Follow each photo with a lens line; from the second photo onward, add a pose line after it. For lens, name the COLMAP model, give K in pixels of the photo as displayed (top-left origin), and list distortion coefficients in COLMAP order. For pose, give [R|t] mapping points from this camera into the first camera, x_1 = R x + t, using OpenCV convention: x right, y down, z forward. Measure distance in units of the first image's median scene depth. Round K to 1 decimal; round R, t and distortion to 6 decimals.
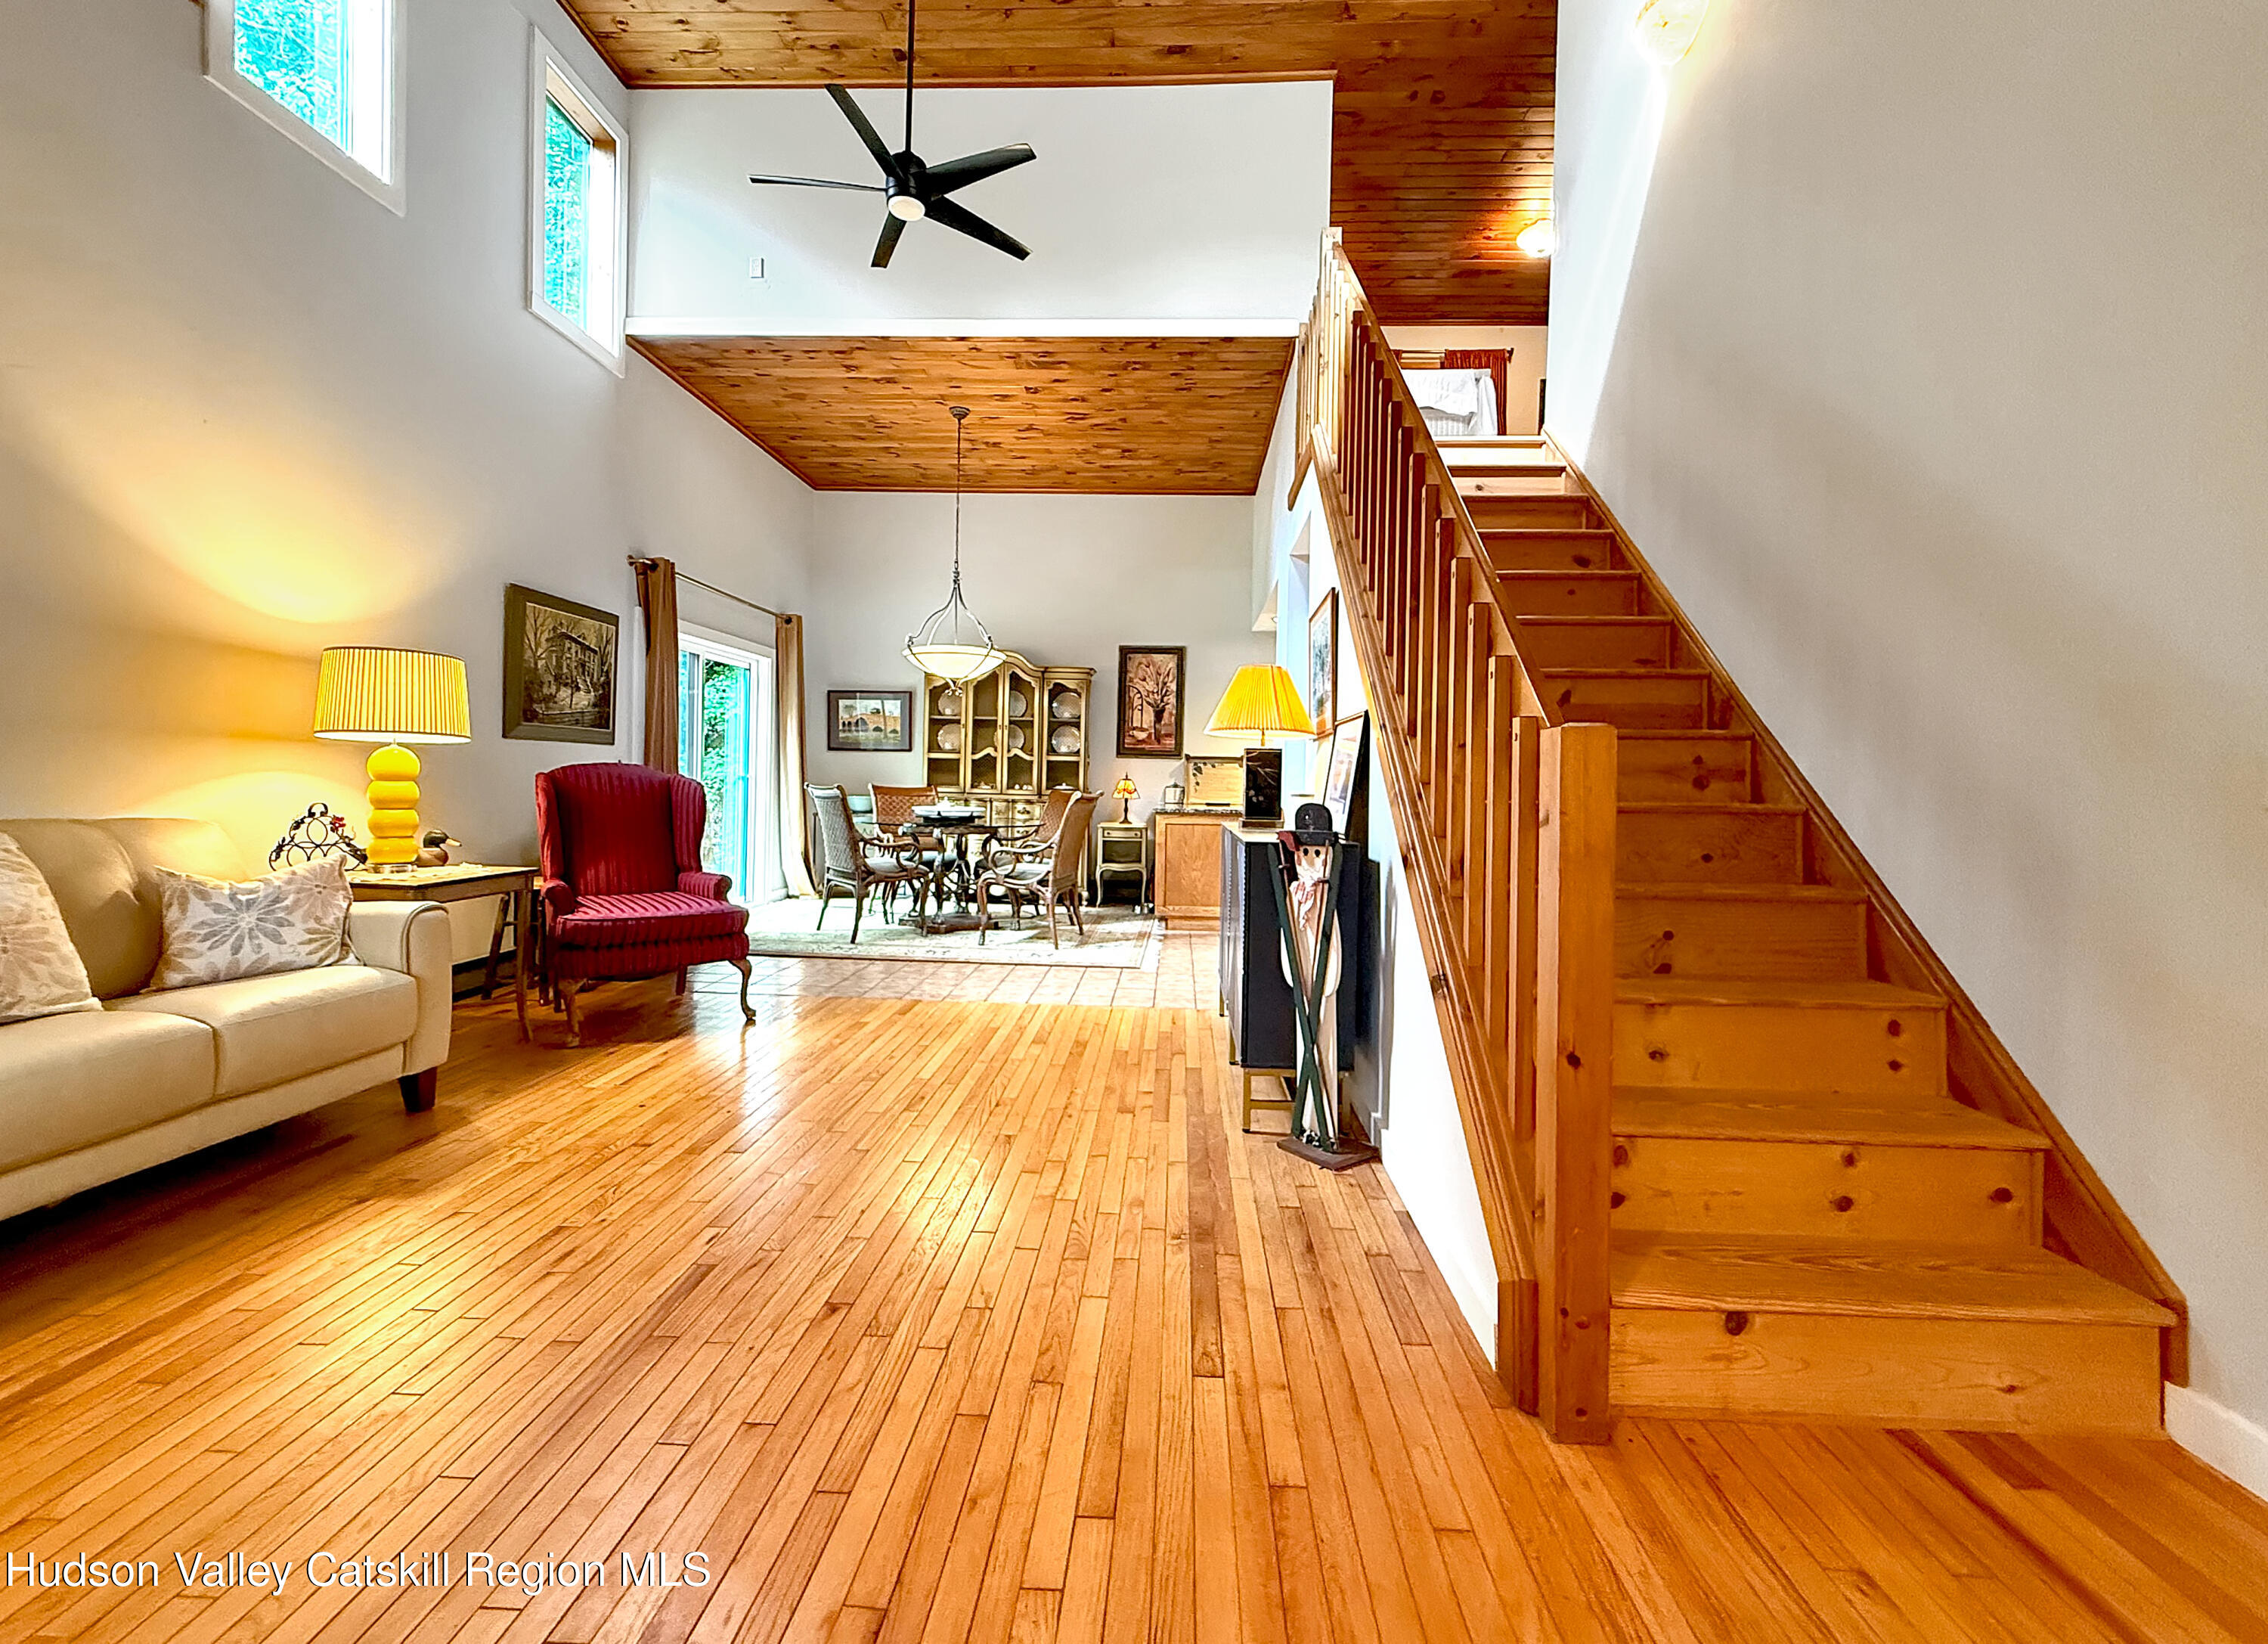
lens RADIAL K [[946.3, 0, 1134.4], [0, 946.3, 795.6], [0, 0, 1]] dist [-0.000120, 0.000344]
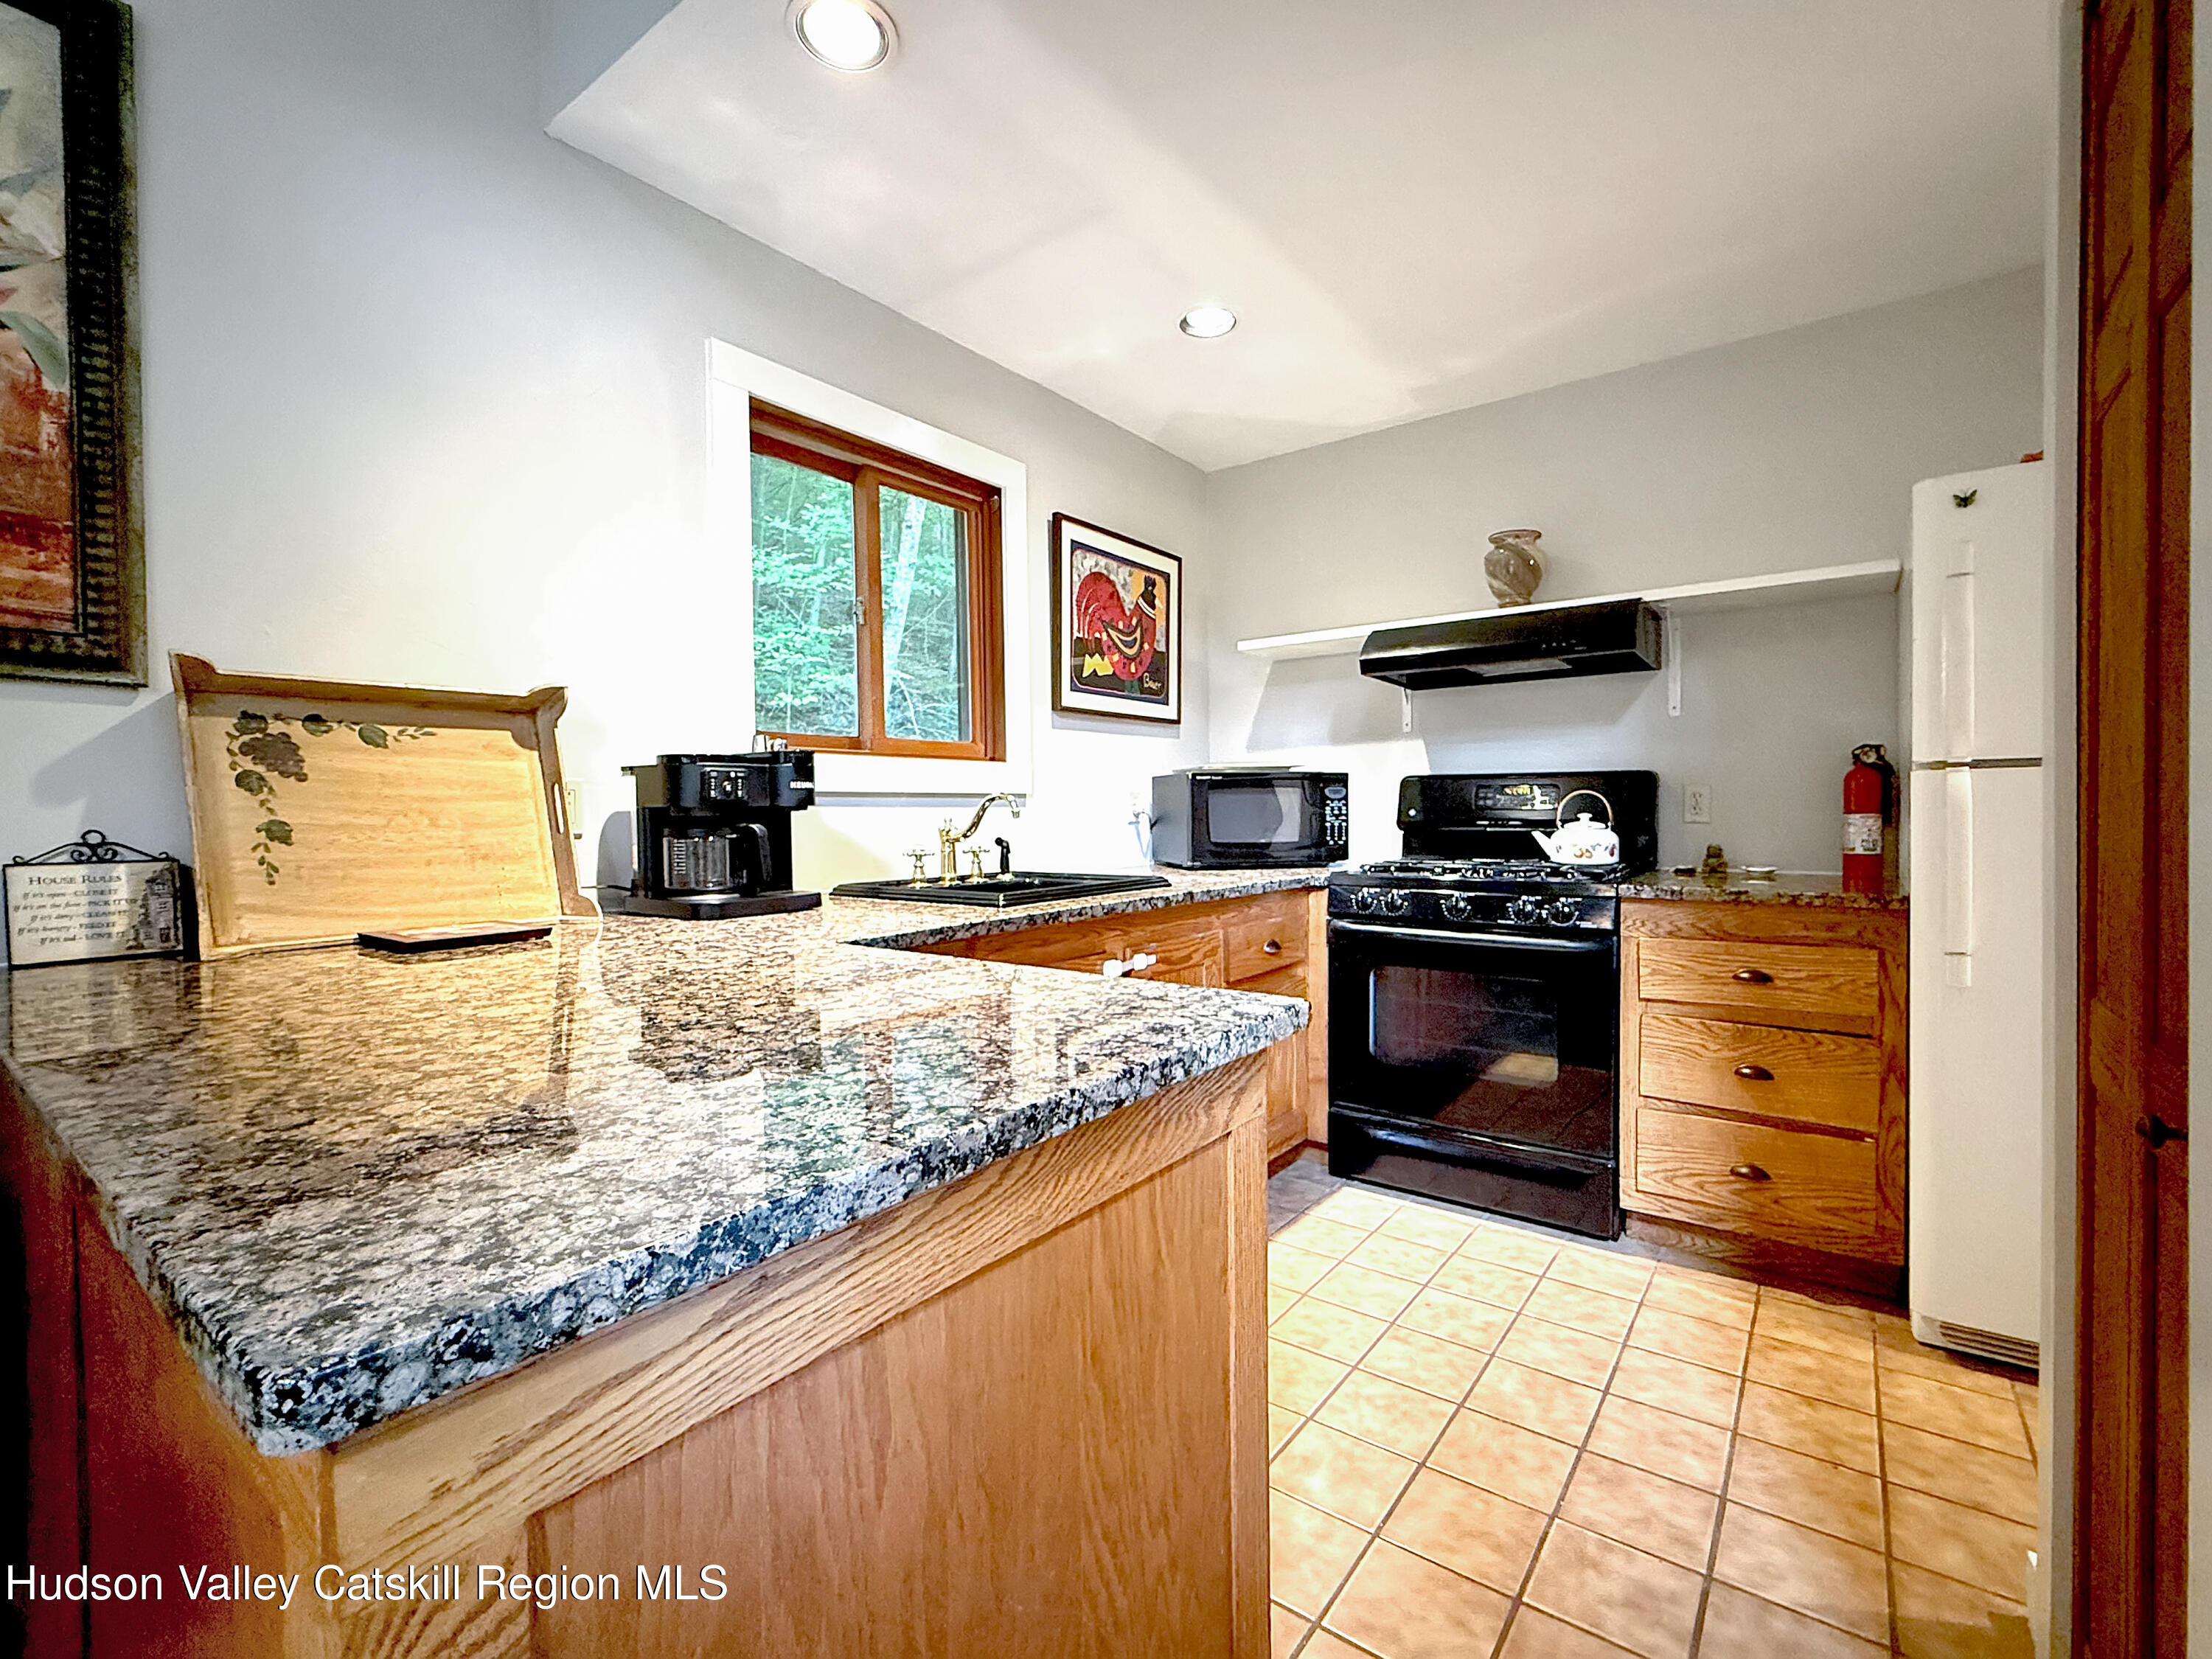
lens RADIAL K [[978.0, 0, 1105.0], [0, 978.0, 832.0], [0, 0, 1]] dist [0.003898, 0.000636]
pose [[0.561605, -0.044978, 0.826182, 0.003993], [0.025833, 0.998988, 0.036825, -0.030622], [-0.827002, 0.000662, 0.562198, 1.522327]]
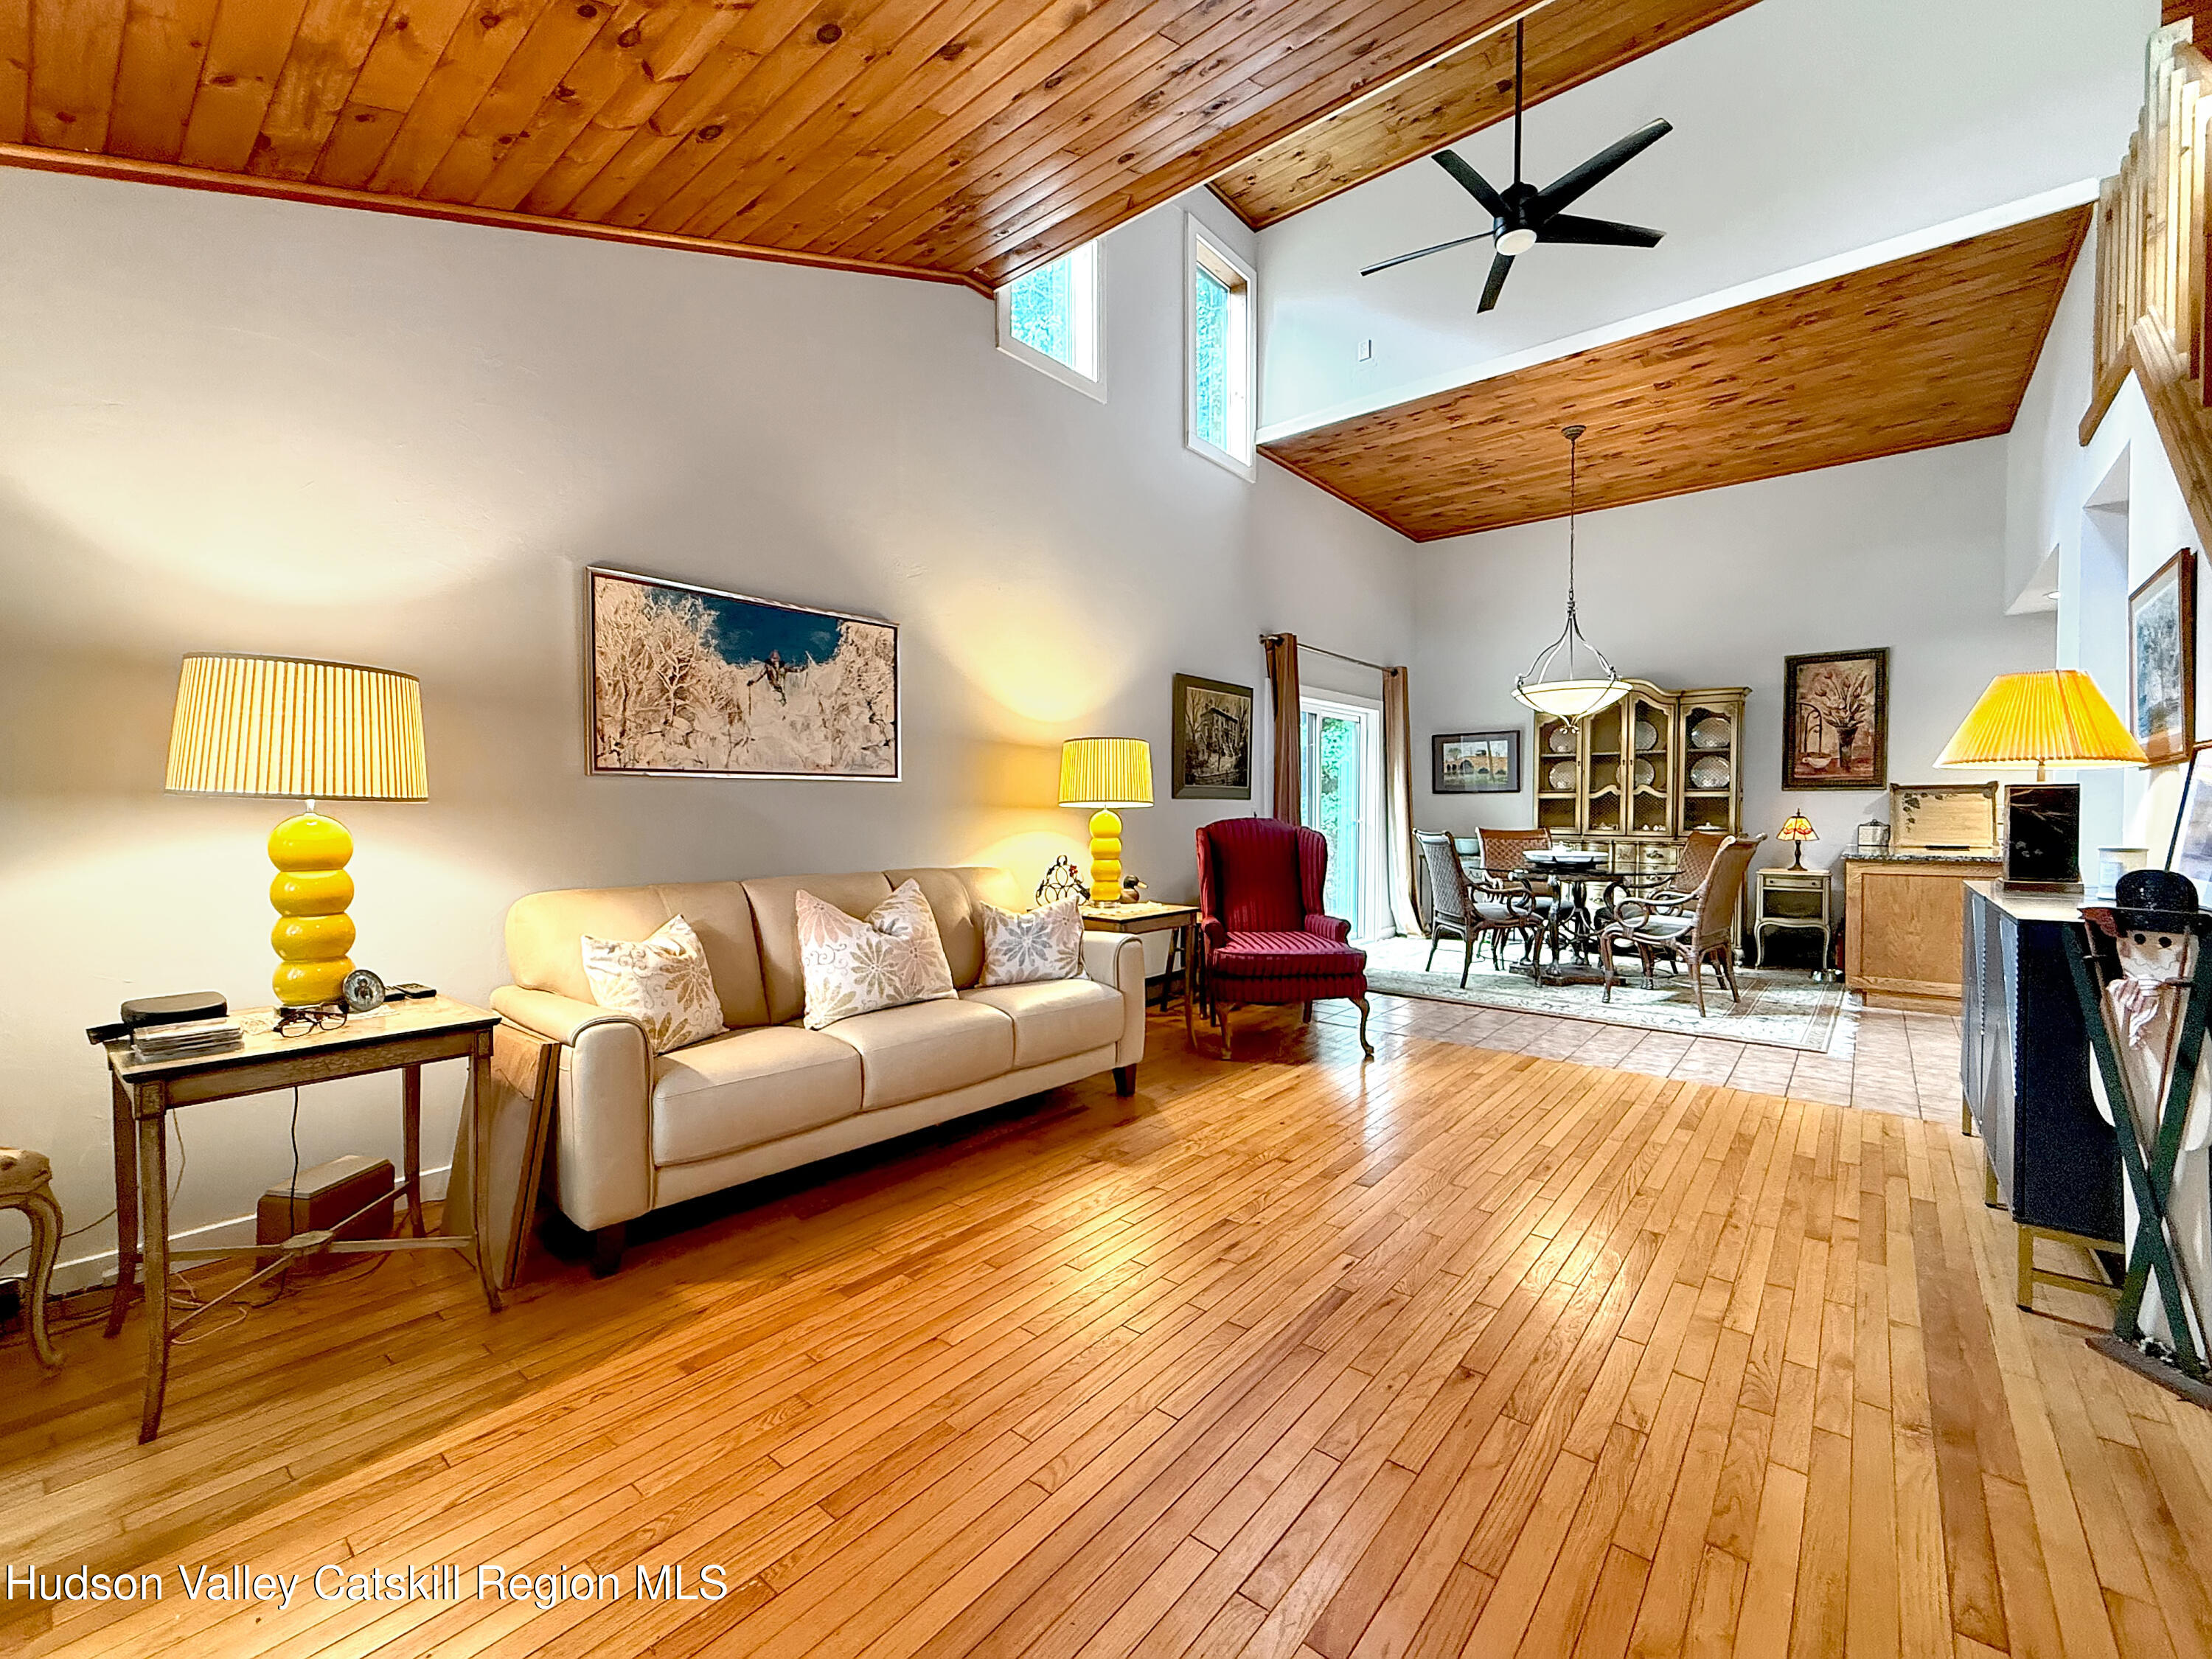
lens RADIAL K [[912.0, 0, 1108.2], [0, 912.0, 832.1], [0, 0, 1]] dist [-0.000091, -0.000368]
pose [[0.796529, -0.008040, -0.604547, -0.013168], [0.009661, 0.999953, -0.000571, -0.018342], [0.604524, -0.005386, 0.796569, -0.003088]]
